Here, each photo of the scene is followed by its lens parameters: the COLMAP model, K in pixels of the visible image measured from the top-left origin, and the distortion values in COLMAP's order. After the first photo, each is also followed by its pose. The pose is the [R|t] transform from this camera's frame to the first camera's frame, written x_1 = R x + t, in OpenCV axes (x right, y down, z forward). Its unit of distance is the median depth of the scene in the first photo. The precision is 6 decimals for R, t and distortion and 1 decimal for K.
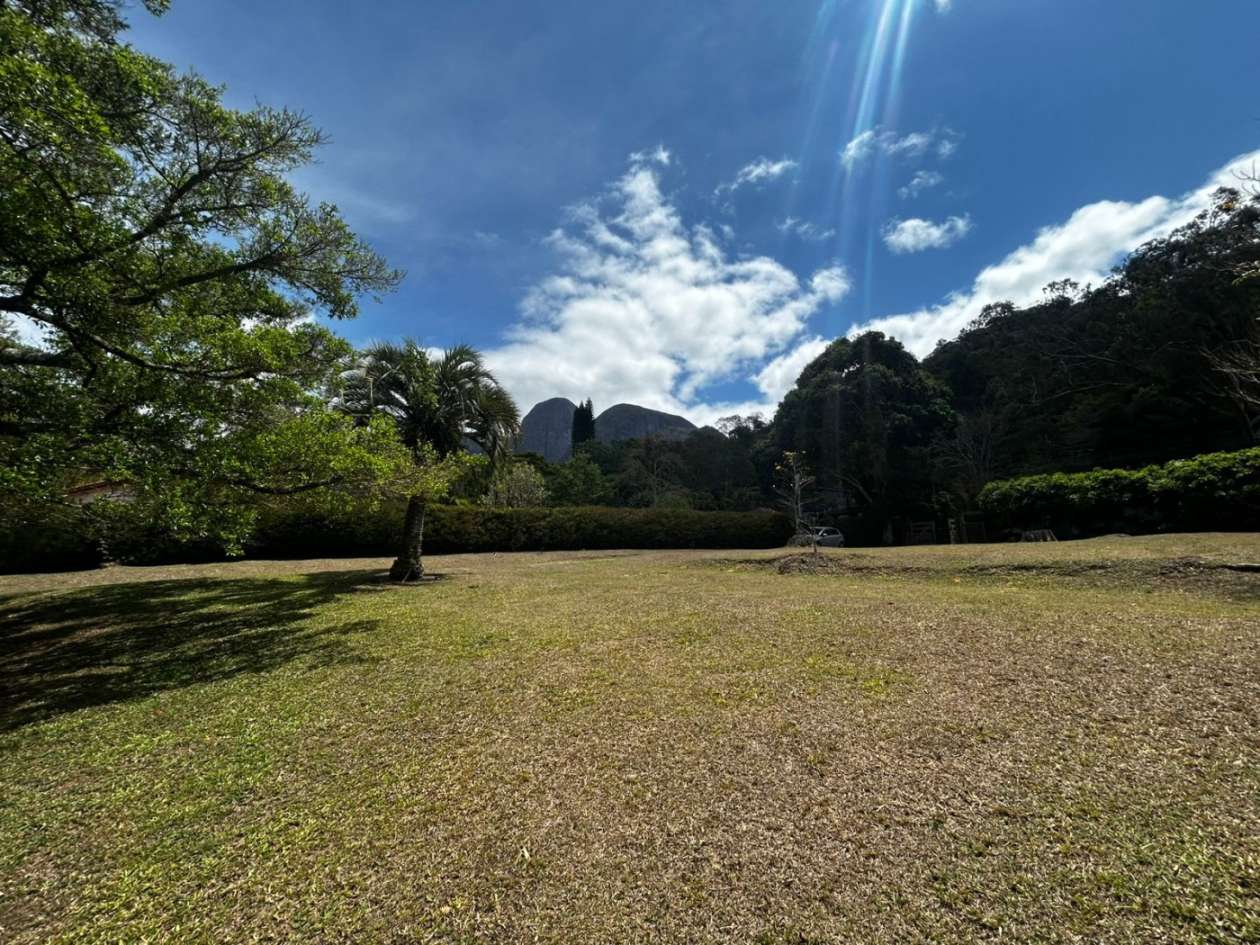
lens RADIAL K [[509.3, 0, 630.9], [0, 509.3, 469.4], [0, 0, 1]] dist [-0.001441, 0.001248]
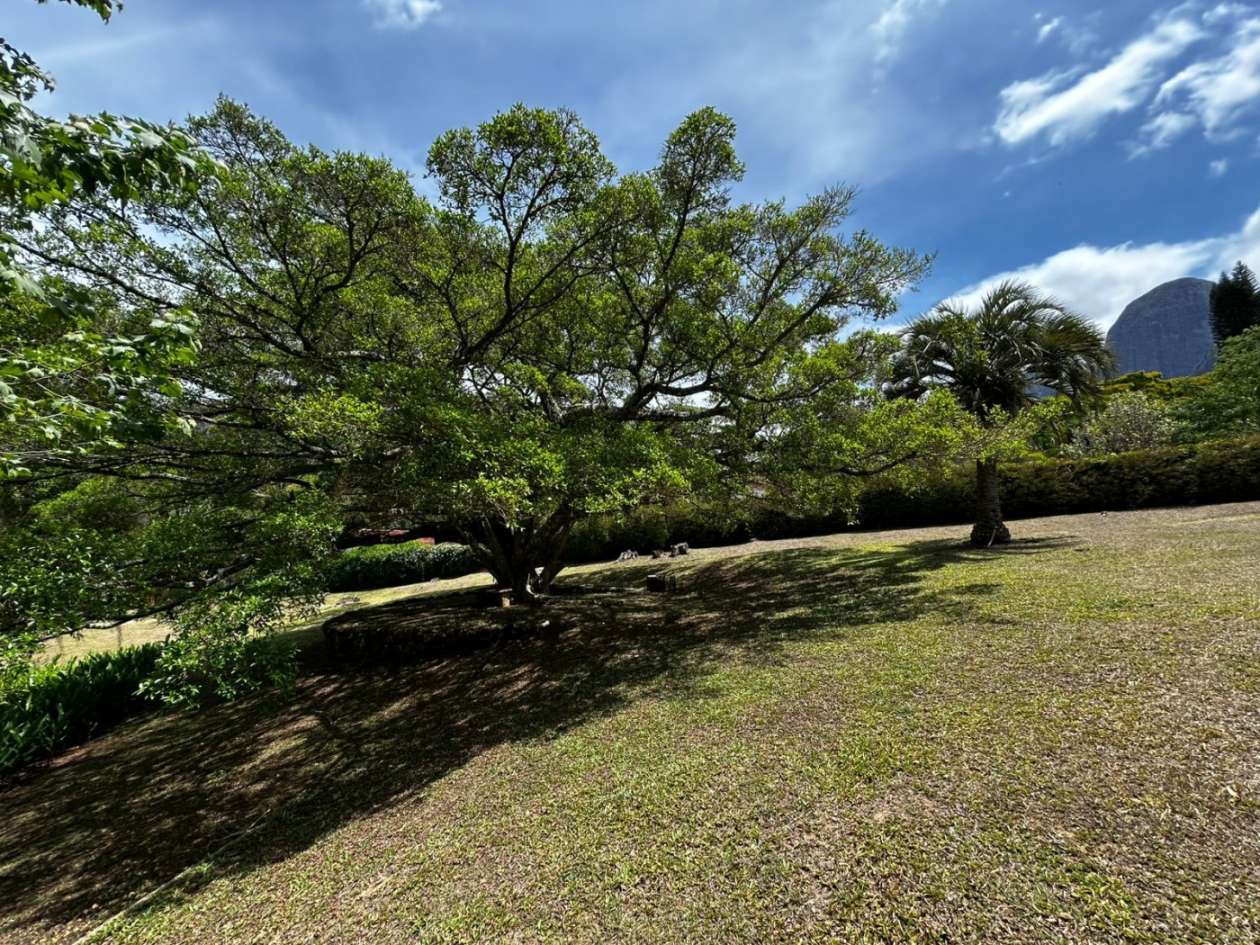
lens RADIAL K [[509.3, 0, 630.9], [0, 509.3, 469.4], [0, 0, 1]] dist [-0.001441, 0.001248]
pose [[0.537674, -0.143511, -0.830850, 0.026396], [0.188576, 0.980914, -0.047397, -0.013216], [0.821794, -0.131194, 0.554475, -0.139759]]
